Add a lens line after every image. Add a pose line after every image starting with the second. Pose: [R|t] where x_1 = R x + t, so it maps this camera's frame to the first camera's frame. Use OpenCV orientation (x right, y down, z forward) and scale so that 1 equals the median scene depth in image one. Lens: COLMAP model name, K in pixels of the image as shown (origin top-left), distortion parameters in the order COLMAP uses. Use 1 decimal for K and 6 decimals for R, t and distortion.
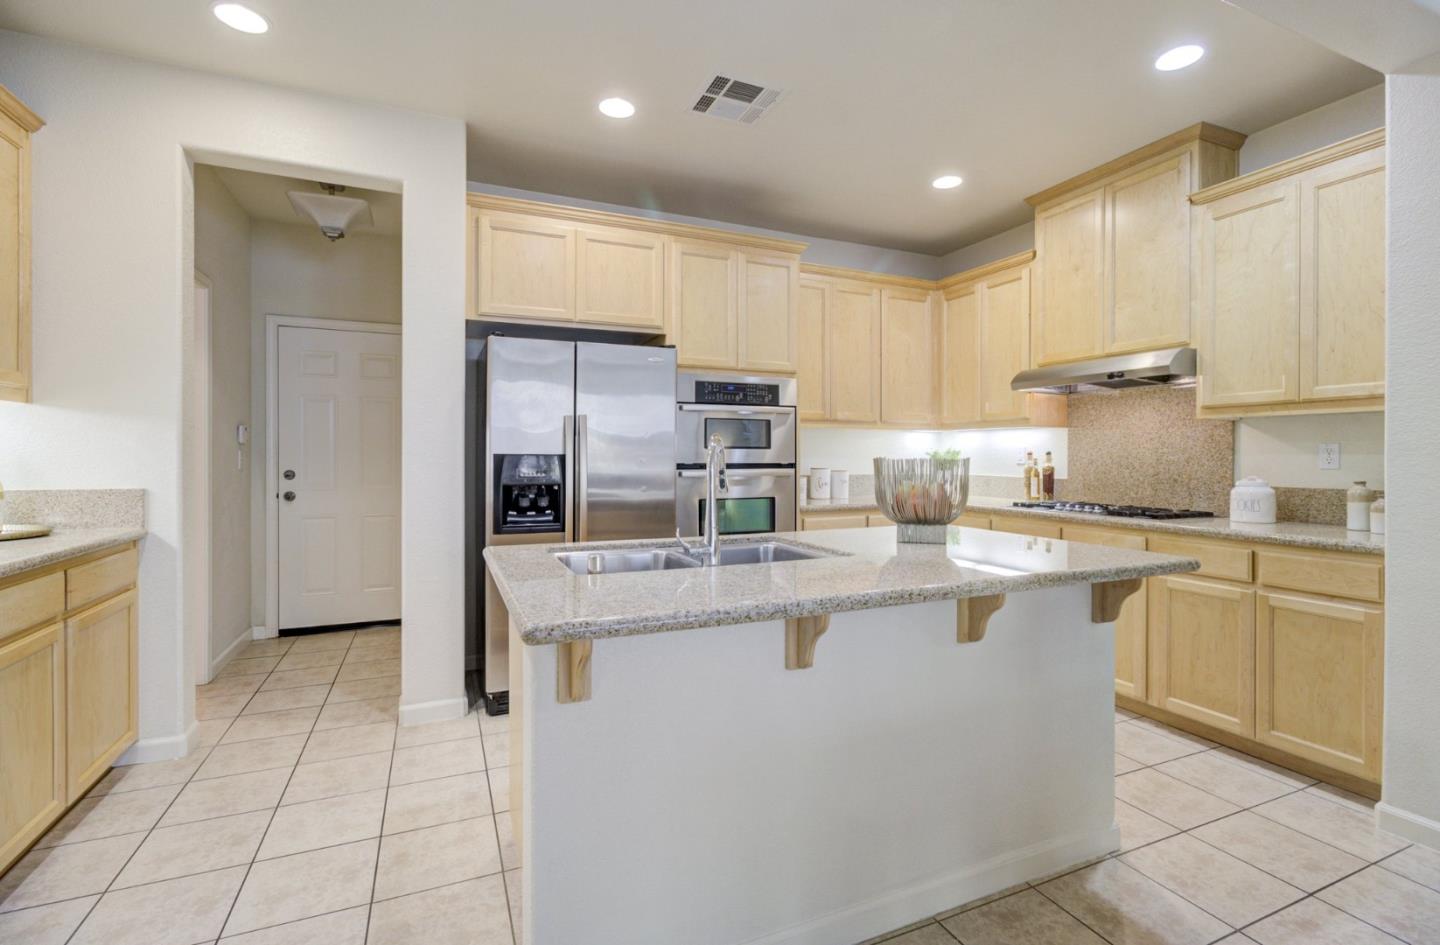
lens RADIAL K [[637.5, 0, 724.6], [0, 637.5, 469.3], [0, 0, 1]] dist [0.012418, 0.000339]
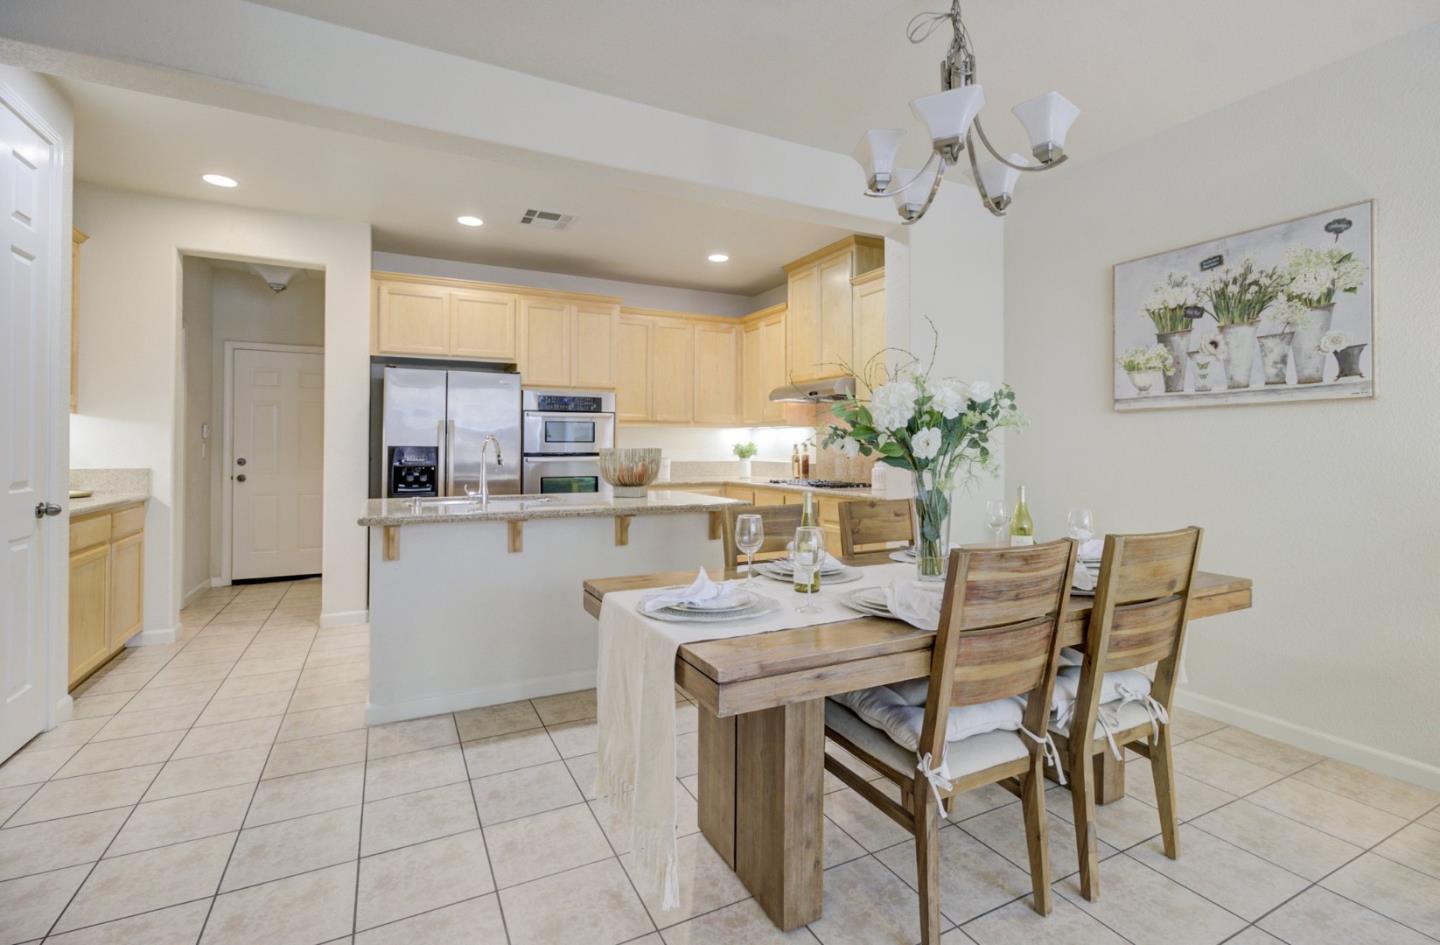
lens RADIAL K [[669.3, 0, 737.8], [0, 669.3, 452.4], [0, 0, 1]] dist [-0.002794, 0.019791]
pose [[0.998532, 0.000058, 0.054165, 0.333879], [0.000596, 0.999927, -0.012051, 0.009387], [-0.054162, 0.012066, 0.998459, -0.547566]]
